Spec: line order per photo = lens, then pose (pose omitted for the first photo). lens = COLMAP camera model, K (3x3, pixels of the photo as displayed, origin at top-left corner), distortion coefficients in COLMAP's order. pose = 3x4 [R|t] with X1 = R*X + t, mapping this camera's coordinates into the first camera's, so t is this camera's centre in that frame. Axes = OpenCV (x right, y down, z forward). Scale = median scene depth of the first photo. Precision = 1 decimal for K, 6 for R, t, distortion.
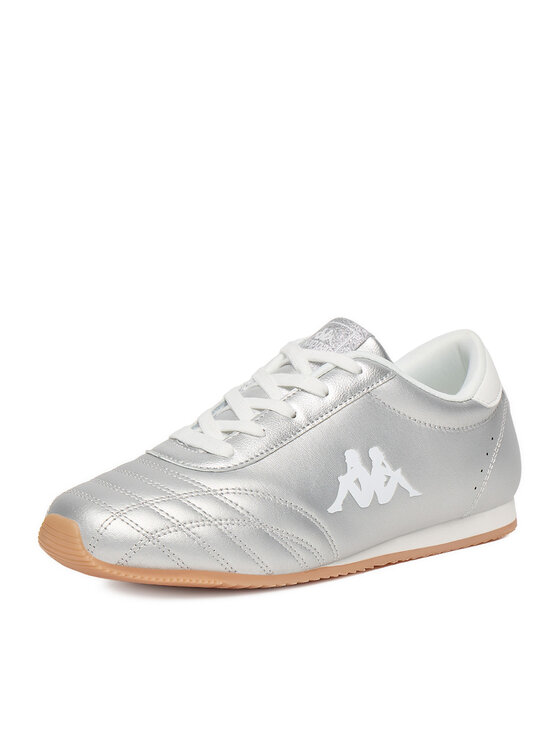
lens RADIAL K [[2195.4, 0, 279.6], [0, 2195.4, 373.0], [0, 0, 1]] dist [0.485624, 0.000000]
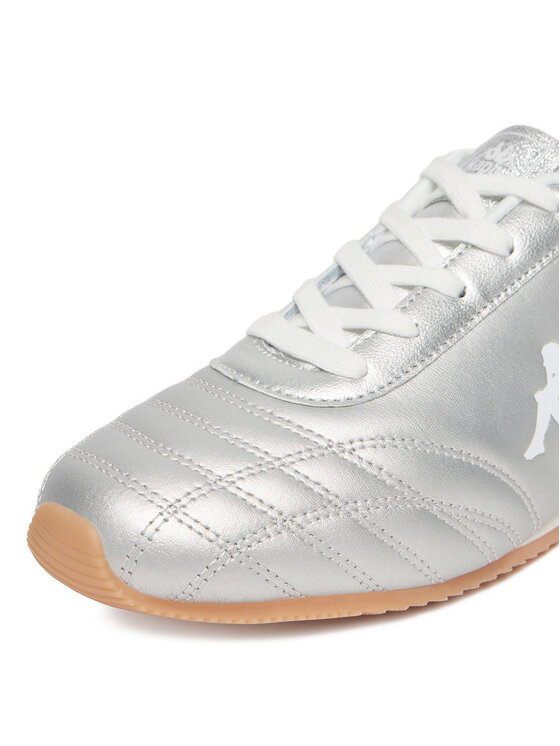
lens RADIAL K [[1333.1, 0, 281.1], [0, 1333.1, 371.4], [0, 0, 1]] dist [-0.093965, 0.000000]
pose [[0.998502, -0.029504, 0.046073, -0.058483], [0.019670, 0.979417, 0.200889, -0.032020], [-0.051051, -0.199681, 0.978530, 0.666421]]
